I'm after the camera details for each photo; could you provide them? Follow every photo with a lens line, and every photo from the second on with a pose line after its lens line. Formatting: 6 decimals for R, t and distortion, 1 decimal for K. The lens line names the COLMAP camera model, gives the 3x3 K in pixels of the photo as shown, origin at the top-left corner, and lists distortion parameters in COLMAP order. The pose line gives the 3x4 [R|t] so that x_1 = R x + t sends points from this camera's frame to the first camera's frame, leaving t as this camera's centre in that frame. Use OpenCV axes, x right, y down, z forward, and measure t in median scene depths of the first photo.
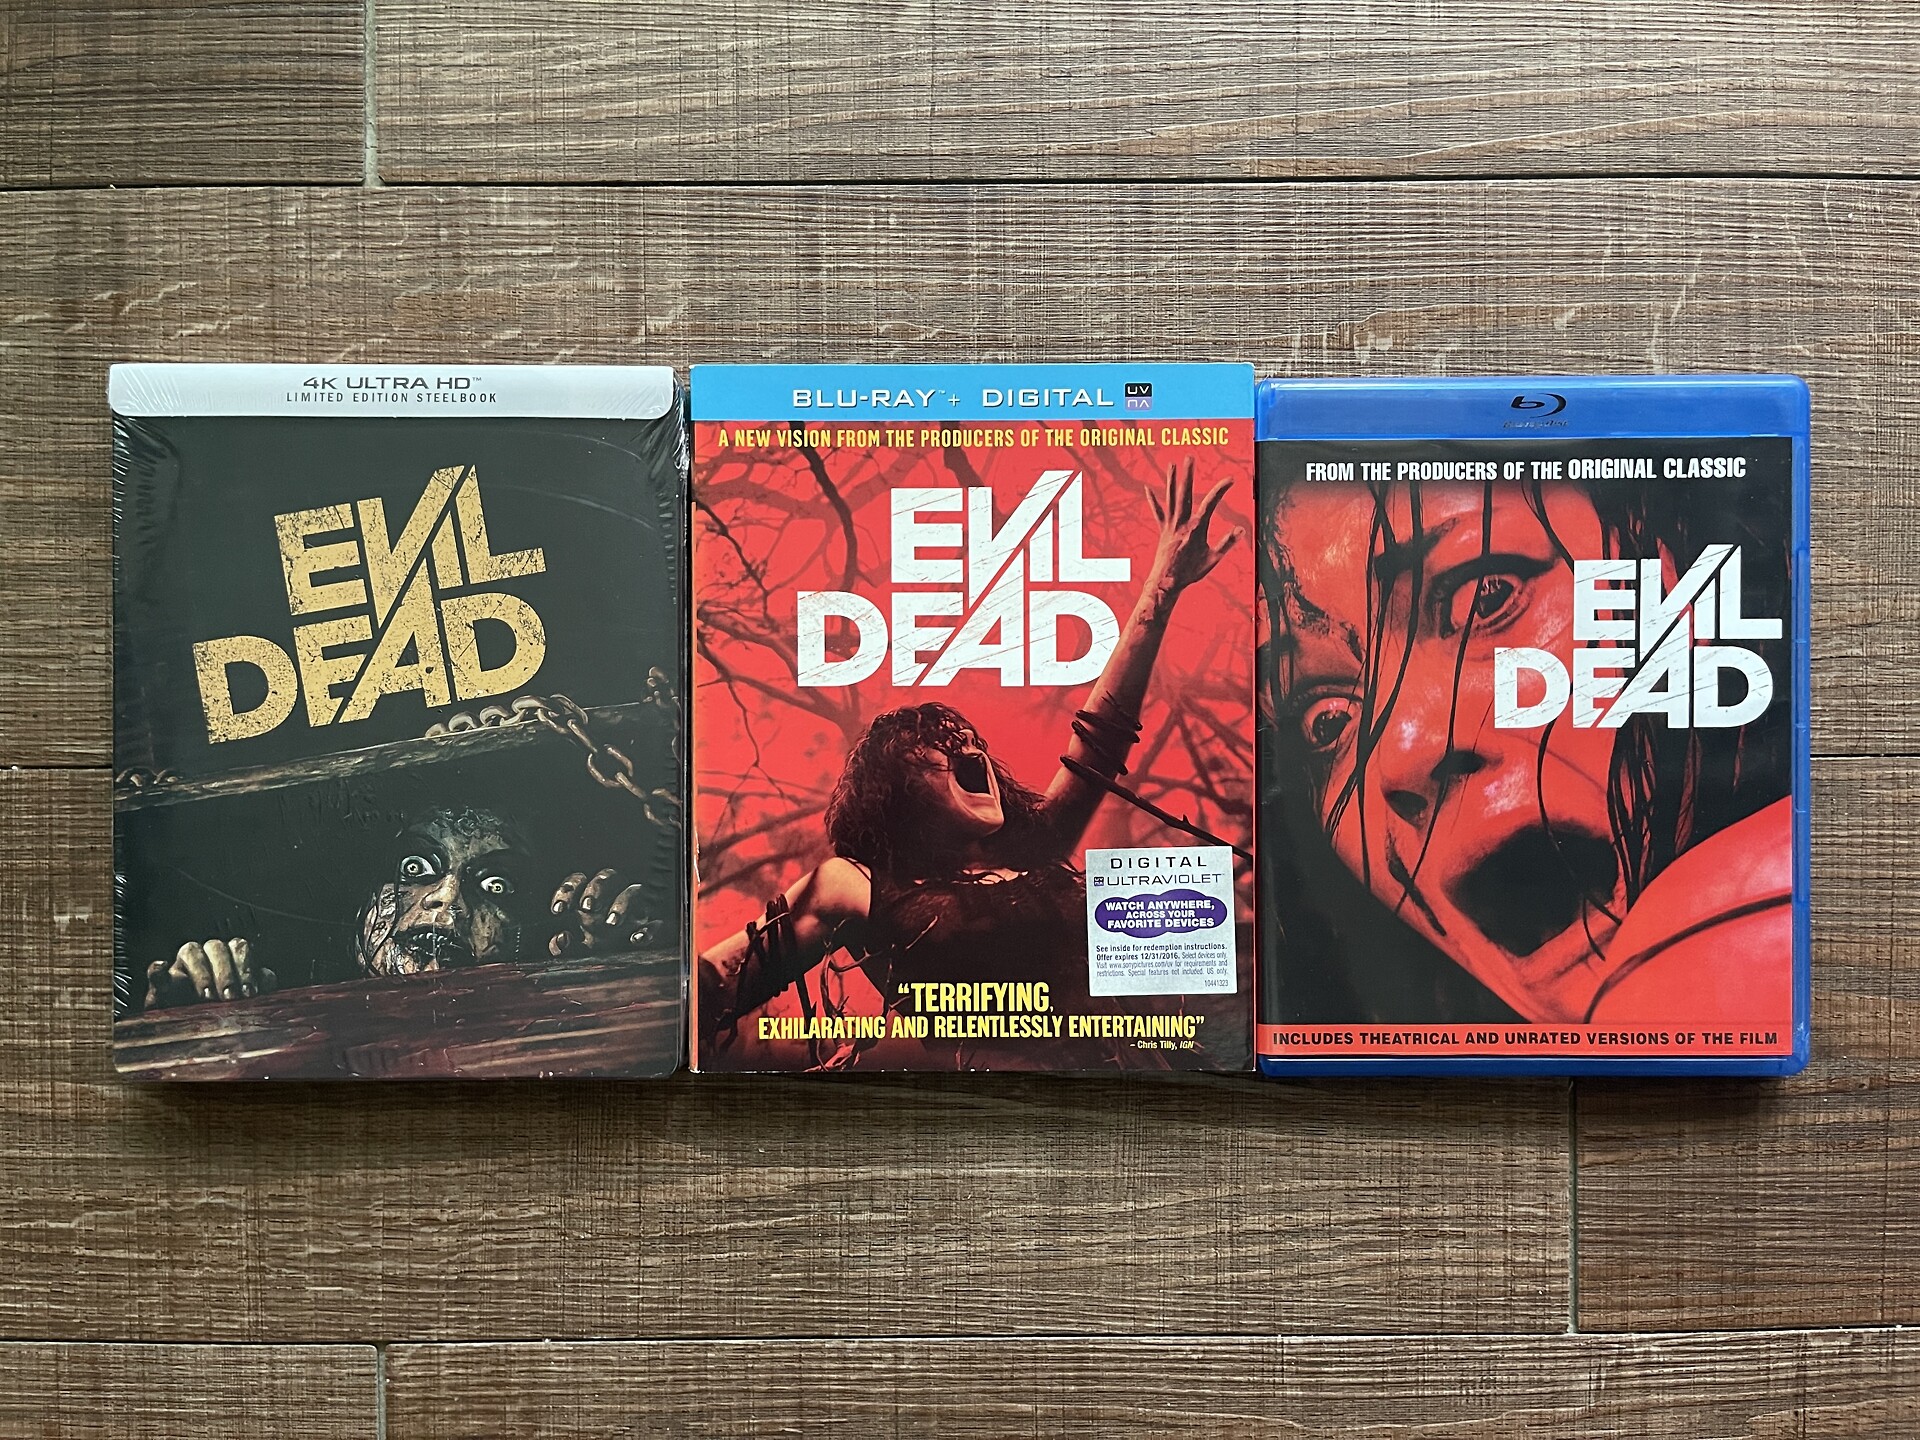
lens RADIAL K [[12065.3, 0, 954.5], [0, 12065.3, 781.1], [0, 0, 1]] dist [2.851175, -316.104671]
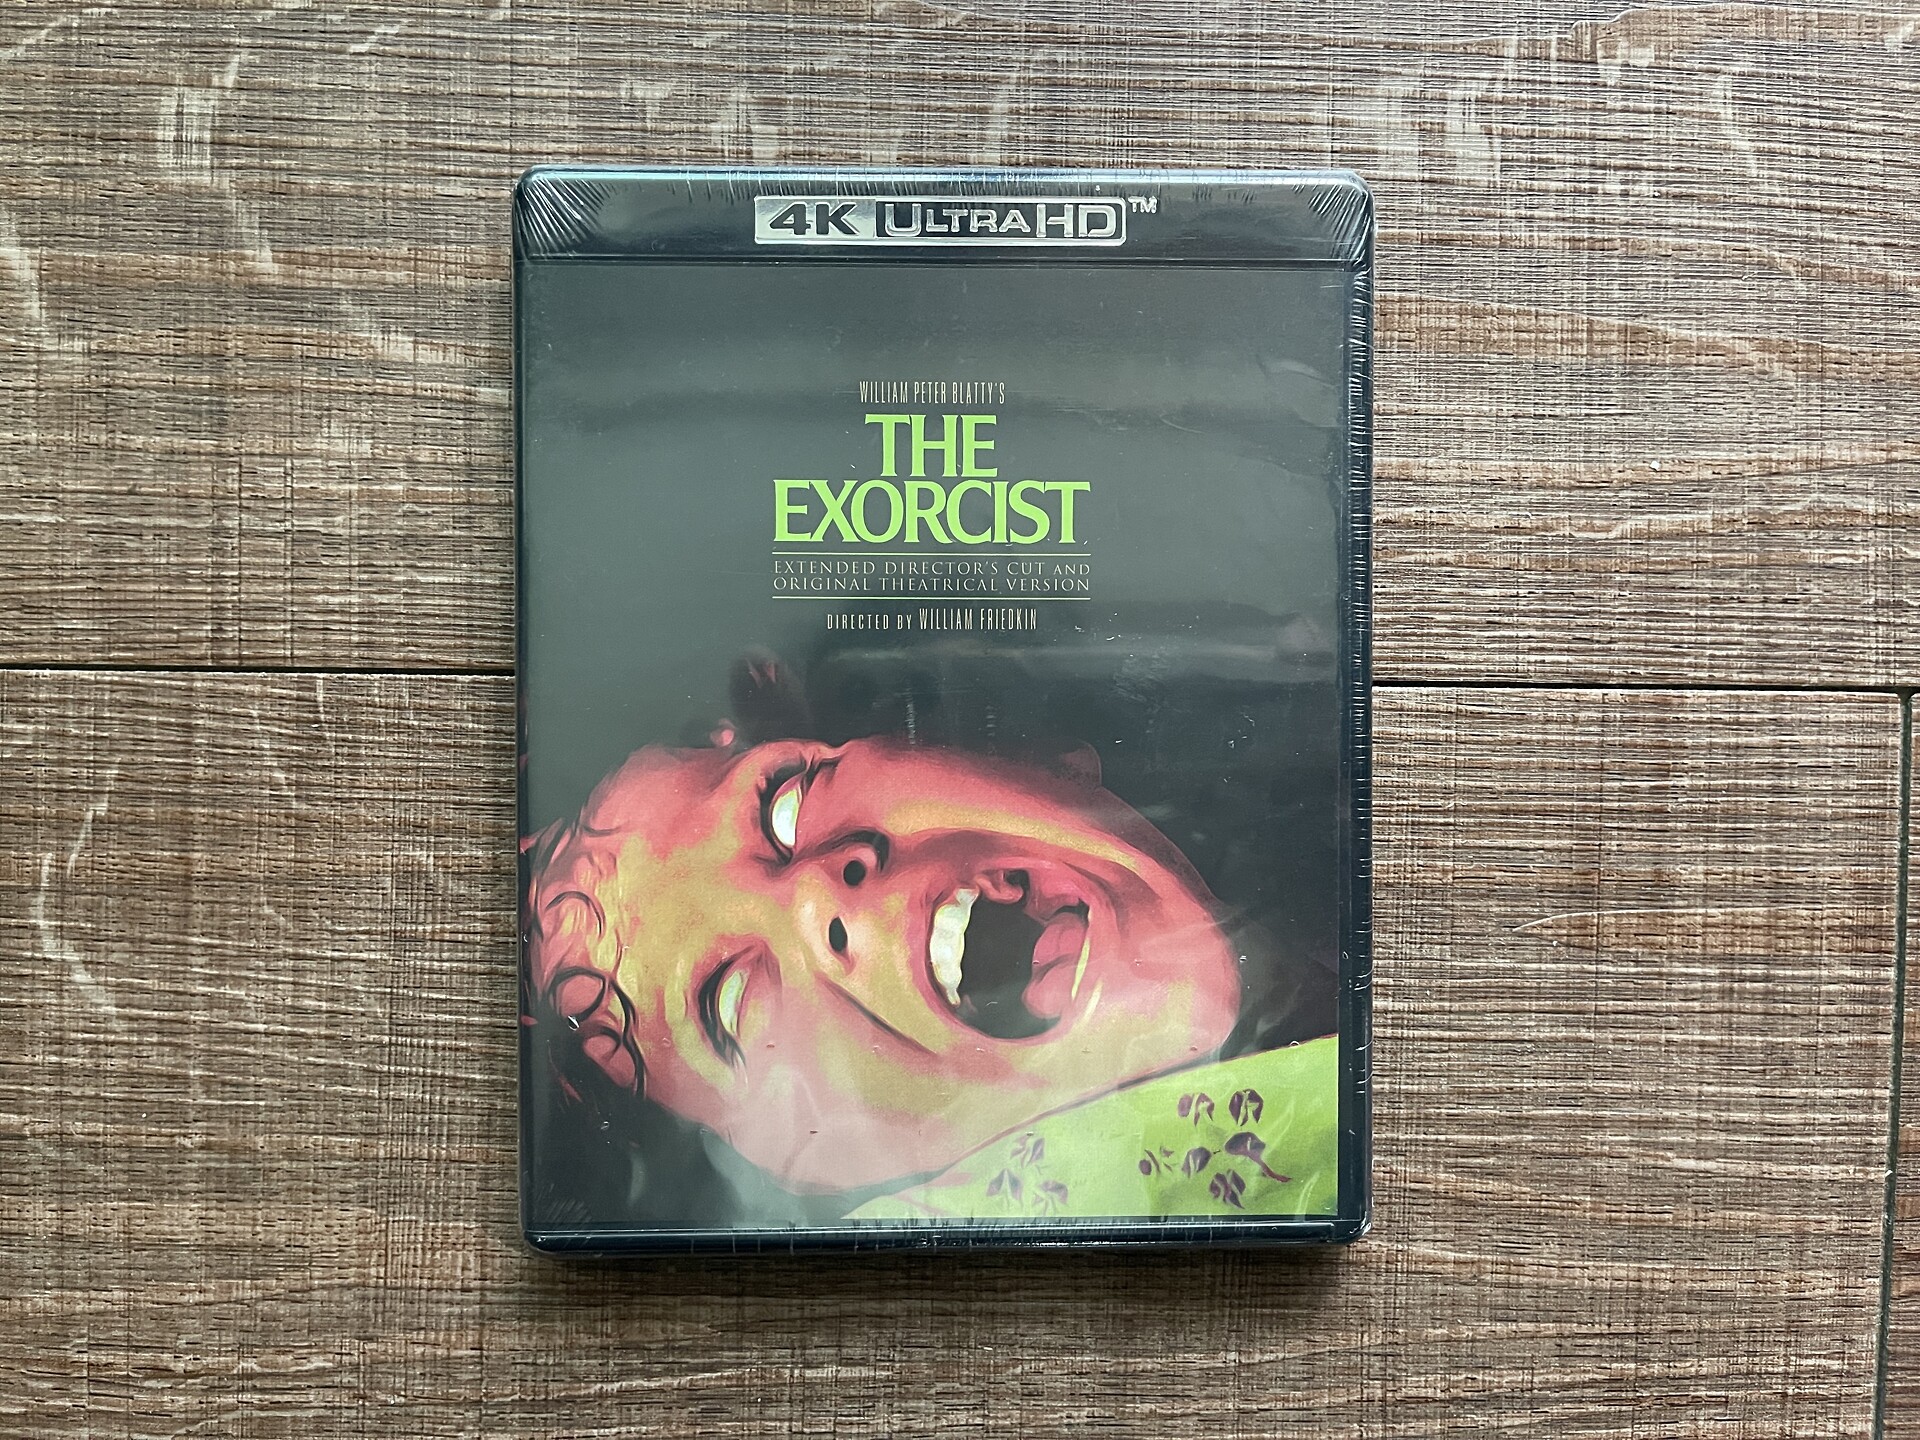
lens RADIAL K [[12065.3, 0, 954.5], [0, 12065.3, 781.1], [0, 0, 1]] dist [2.851175, -316.104671]
pose [[0.999833, 0.018074, -0.002611, 0.000519], [-0.018054, 0.999810, 0.007396, -0.000920], [0.002744, -0.007347, 0.999969, 0.350775]]
